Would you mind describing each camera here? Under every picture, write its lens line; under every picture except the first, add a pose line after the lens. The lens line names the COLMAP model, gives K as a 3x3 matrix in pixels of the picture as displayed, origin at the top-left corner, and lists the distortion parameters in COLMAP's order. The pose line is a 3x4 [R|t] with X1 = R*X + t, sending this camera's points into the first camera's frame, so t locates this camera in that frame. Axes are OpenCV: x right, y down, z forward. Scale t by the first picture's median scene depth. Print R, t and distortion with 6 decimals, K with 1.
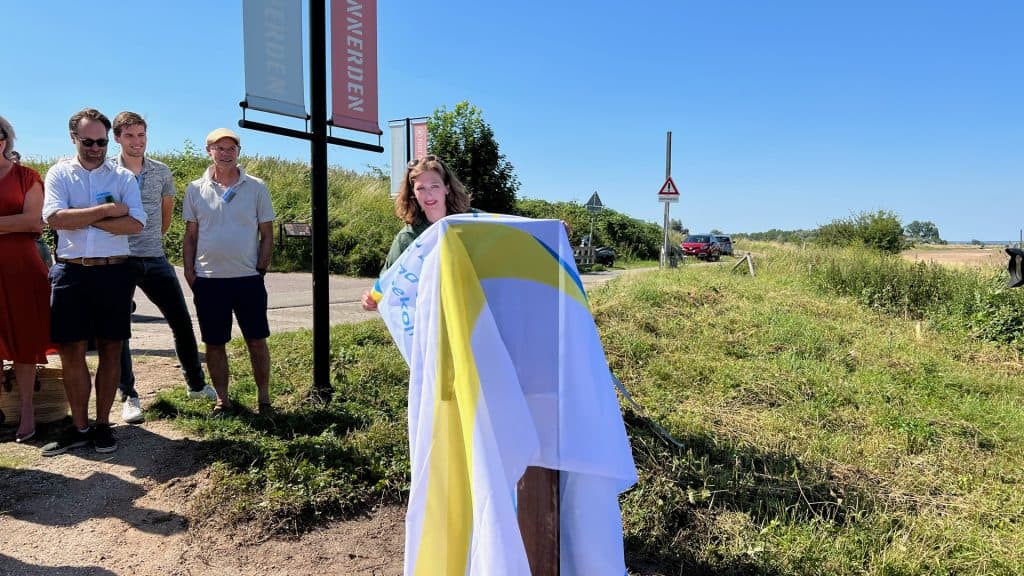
lens RADIAL K [[772.9, 0, 515.2], [0, 772.9, 302.9], [0, 0, 1]] dist [0.099285, -0.109698]
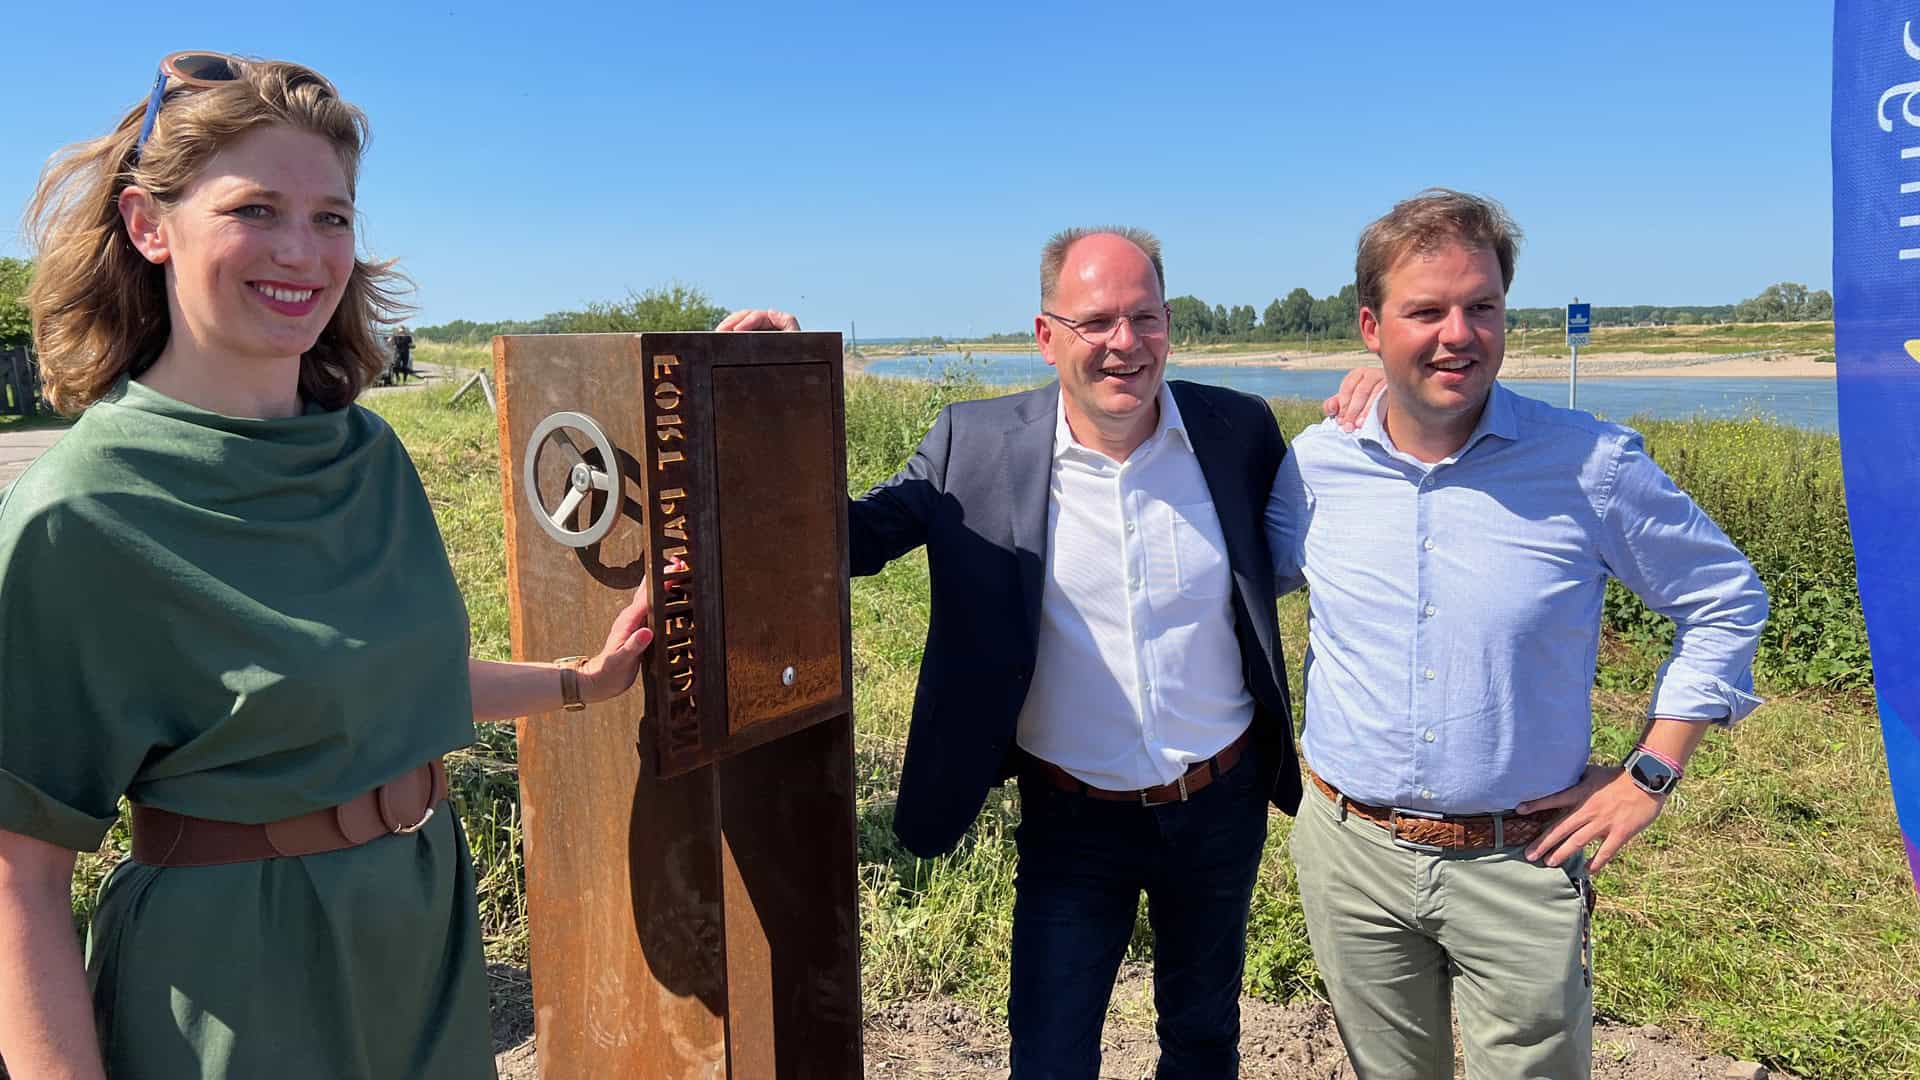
lens RADIAL K [[1437.0, 0, 963.8], [0, 1437.0, 529.1], [0, 0, 1]] dist [0.188554, -0.512841]
pose [[0.794669, -0.096740, 0.599284, -0.146954], [0.067722, 0.995186, 0.070848, -0.017520], [-0.603253, -0.015716, 0.797395, 0.104946]]
